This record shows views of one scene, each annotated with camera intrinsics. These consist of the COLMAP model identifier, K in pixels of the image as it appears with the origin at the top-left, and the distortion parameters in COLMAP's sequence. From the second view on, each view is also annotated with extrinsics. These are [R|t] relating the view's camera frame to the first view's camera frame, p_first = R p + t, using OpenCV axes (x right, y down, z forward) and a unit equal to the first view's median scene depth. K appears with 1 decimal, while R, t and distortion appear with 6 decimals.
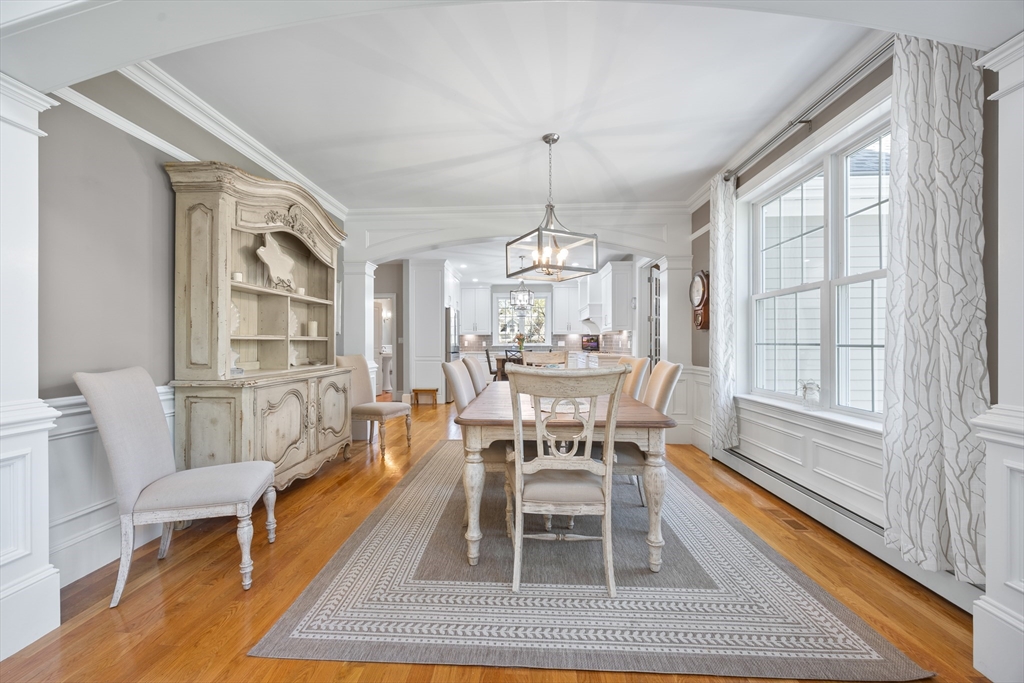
lens RADIAL K [[393.1, 0, 513.9], [0, 393.1, 342.3], [0, 0, 1]] dist [-0.001326, -0.000018]
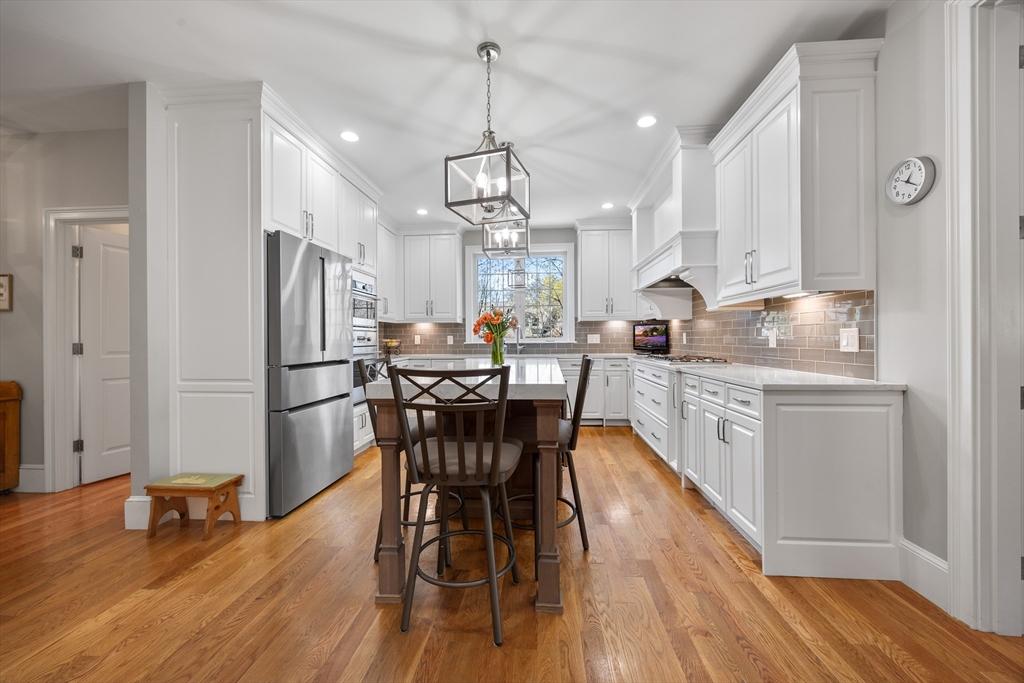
lens RADIAL K [[393.1, 0, 519.6], [0, 393.1, 340.1], [0, 0, 1]] dist [-0.001326, -0.000018]
pose [[0.999649, -0.005713, -0.025878, 0.034258], [0.005875, 0.999964, 0.006183, 0.001742], [0.025842, -0.006333, 0.999646, 0.473611]]
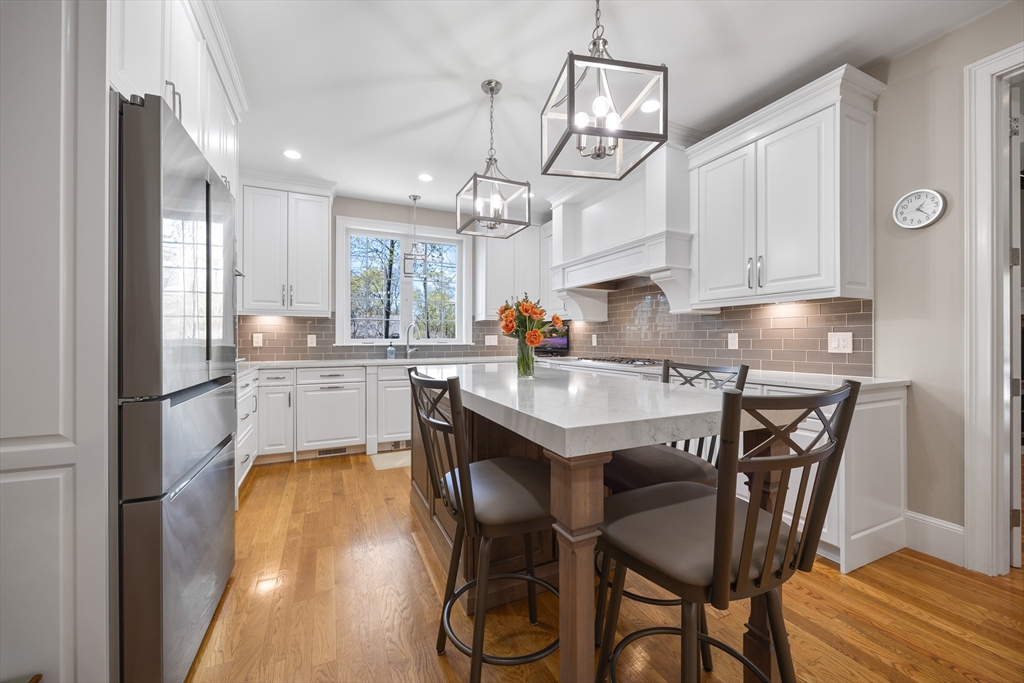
lens RADIAL K [[393.1, 0, 516.9], [0, 393.1, 341.0], [0, 0, 1]] dist [-0.001326, -0.000018]
pose [[0.884513, -0.001524, 0.466514, -0.079405], [-0.001559, 0.999979, 0.006223, 0.001775], [-0.466514, -0.006232, 0.884492, 0.566367]]
